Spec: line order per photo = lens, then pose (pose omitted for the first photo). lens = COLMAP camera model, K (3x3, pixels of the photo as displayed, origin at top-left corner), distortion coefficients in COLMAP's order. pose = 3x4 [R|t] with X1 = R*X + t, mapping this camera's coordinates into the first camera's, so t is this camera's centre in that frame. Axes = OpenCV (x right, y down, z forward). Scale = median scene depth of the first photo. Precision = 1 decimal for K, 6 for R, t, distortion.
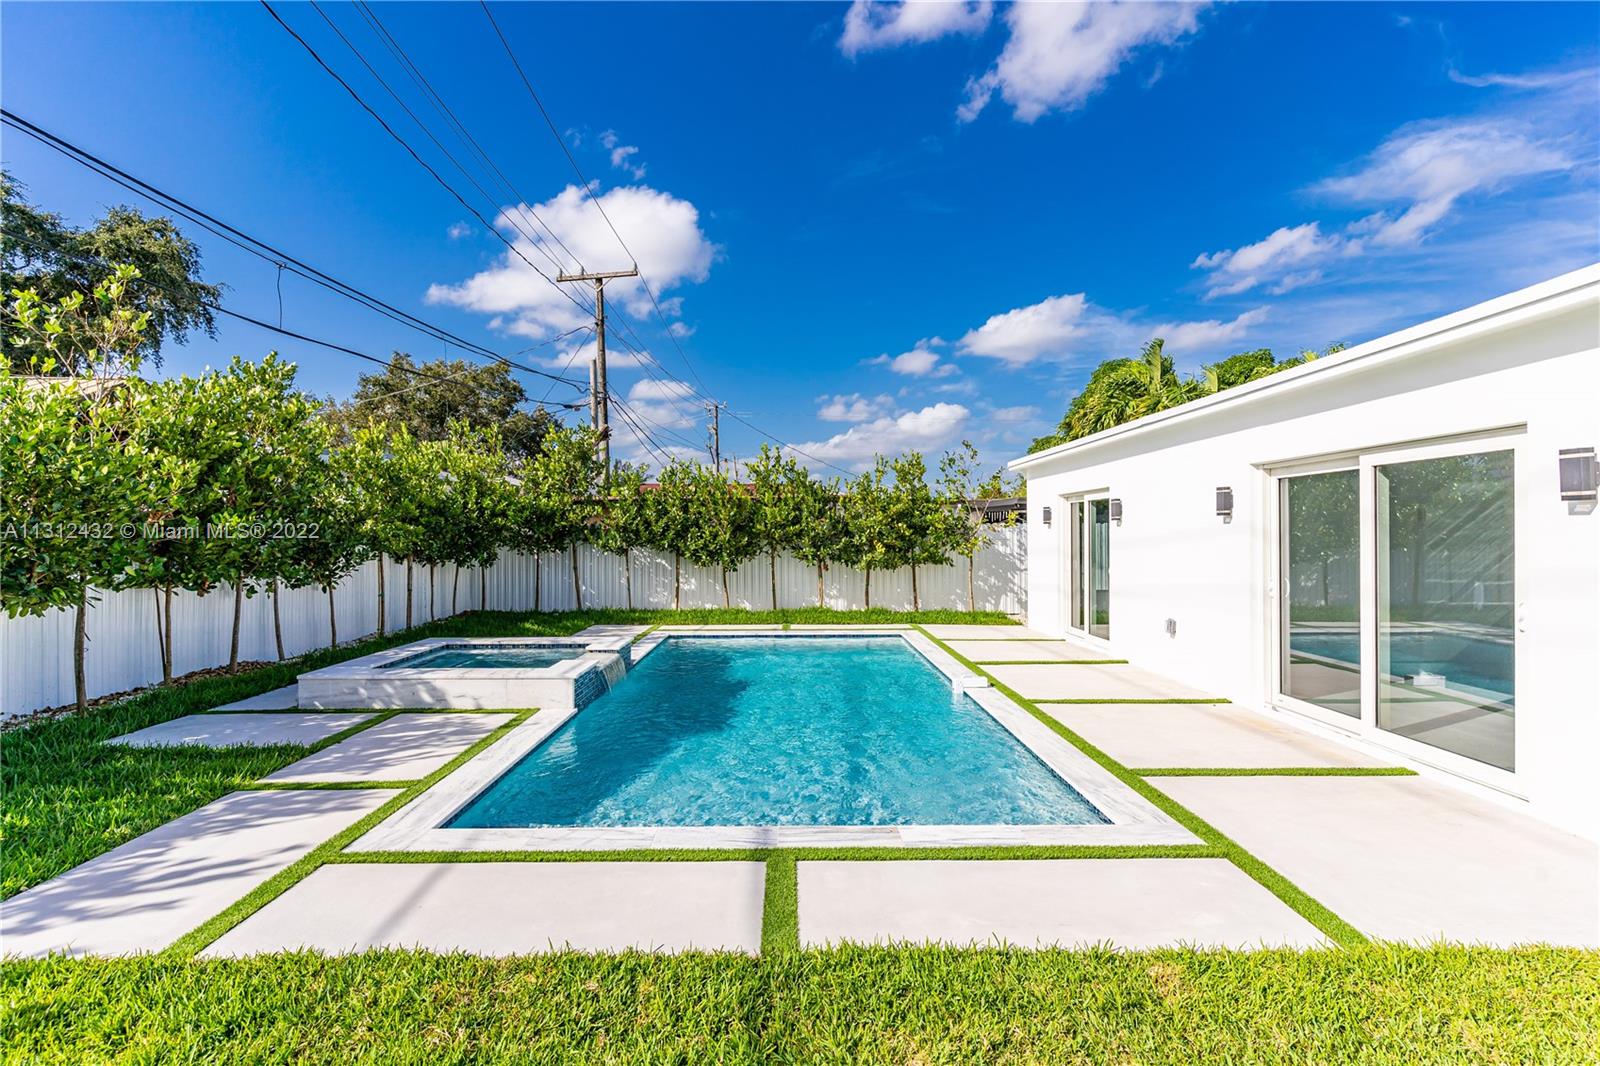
lens RADIAL K [[767.8, 0, 788.7], [0, 767.8, 516.3], [0, 0, 1]] dist [0.001197, 0.000259]
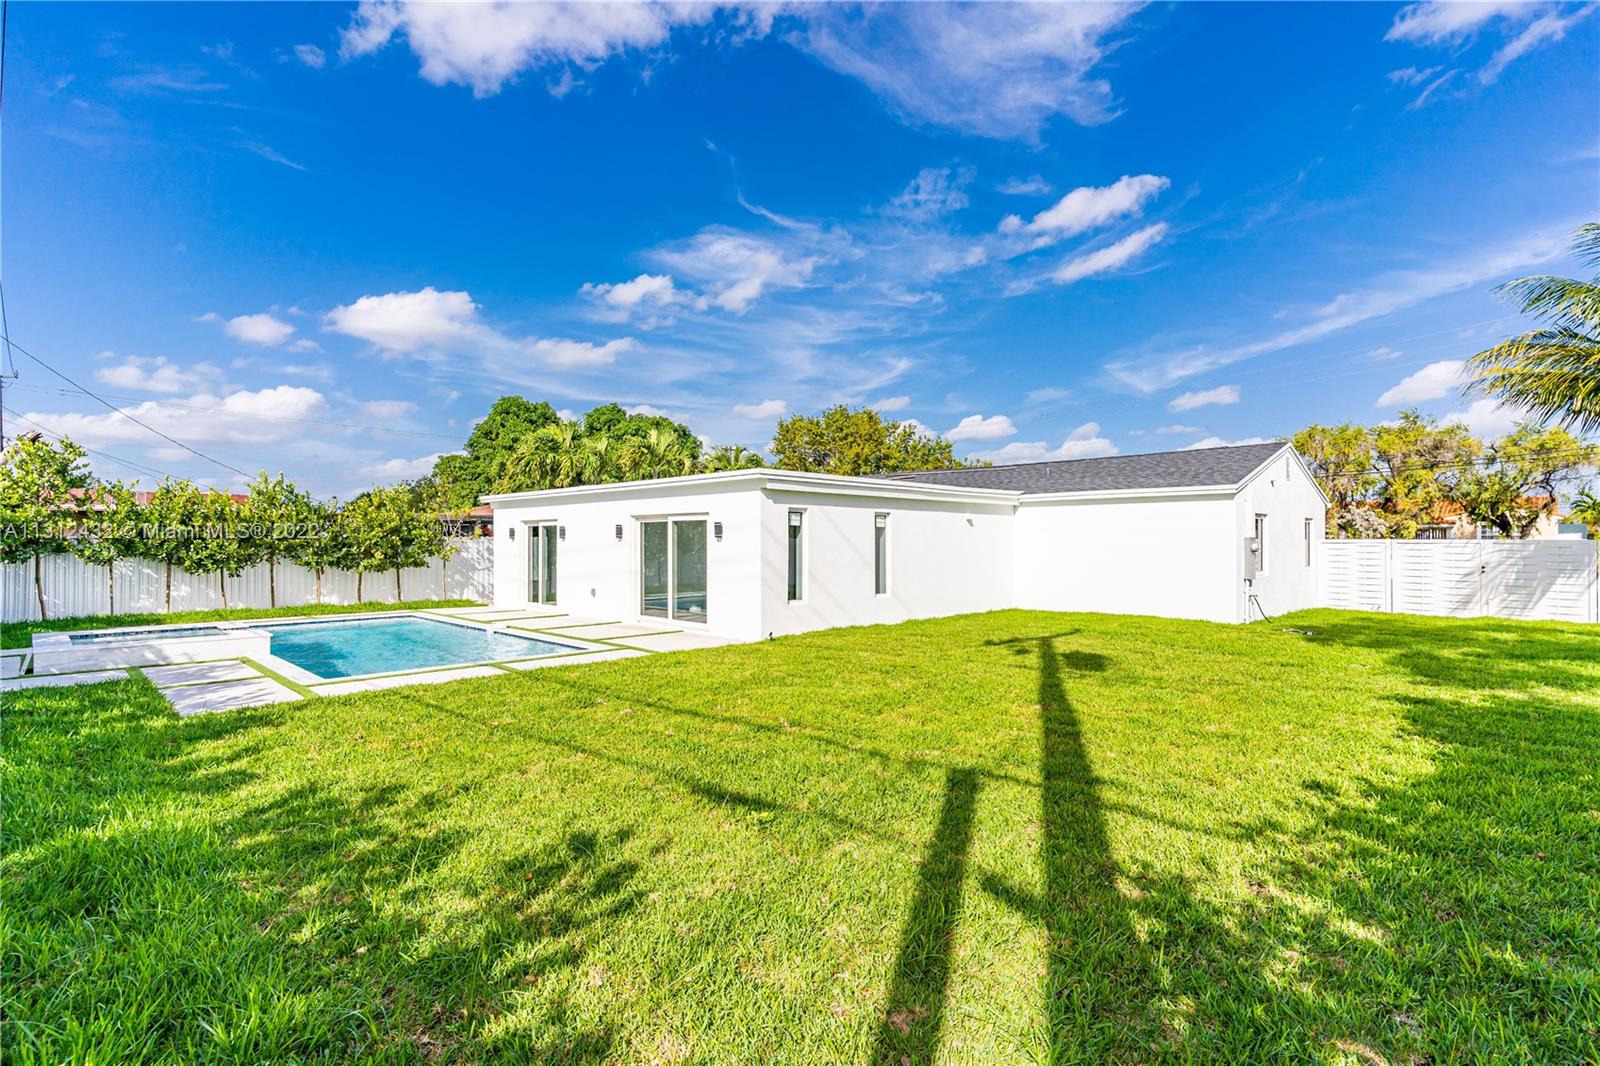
lens RADIAL K [[782.4, 0, 800.9], [0, 782.4, 514.4], [0, 0, 1]] dist [-0.001263, 0.000323]
pose [[0.712031, 0.026097, 0.701663, -0.315960], [-0.018734, 0.999659, -0.018169, -0.019088], [-0.701898, -0.000208, 0.712278, -0.478056]]
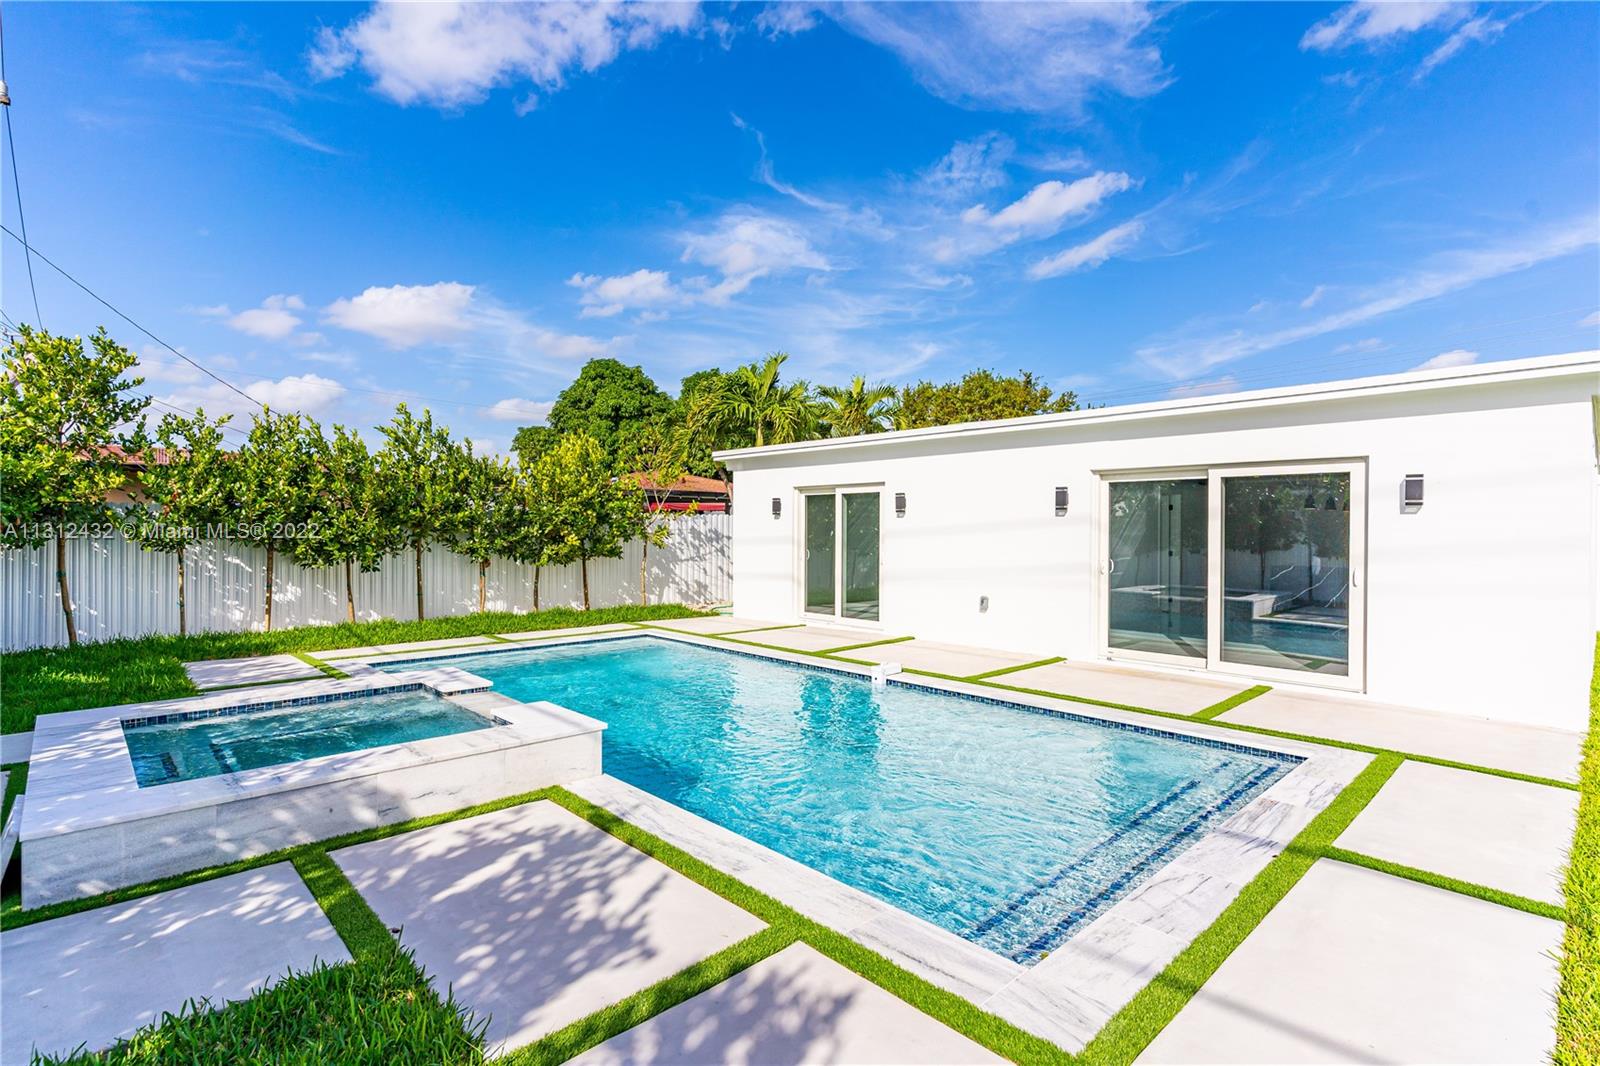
lens RADIAL K [[773.0, 0, 789.0], [0, 773.0, 531.9], [0, 0, 1]] dist [0.002545, -0.000435]
pose [[0.730715, 0.004446, 0.682669, -0.305224], [-0.023746, 0.999539, 0.018908, 0.010420], [-0.682270, -0.030027, 0.730483, 0.197221]]
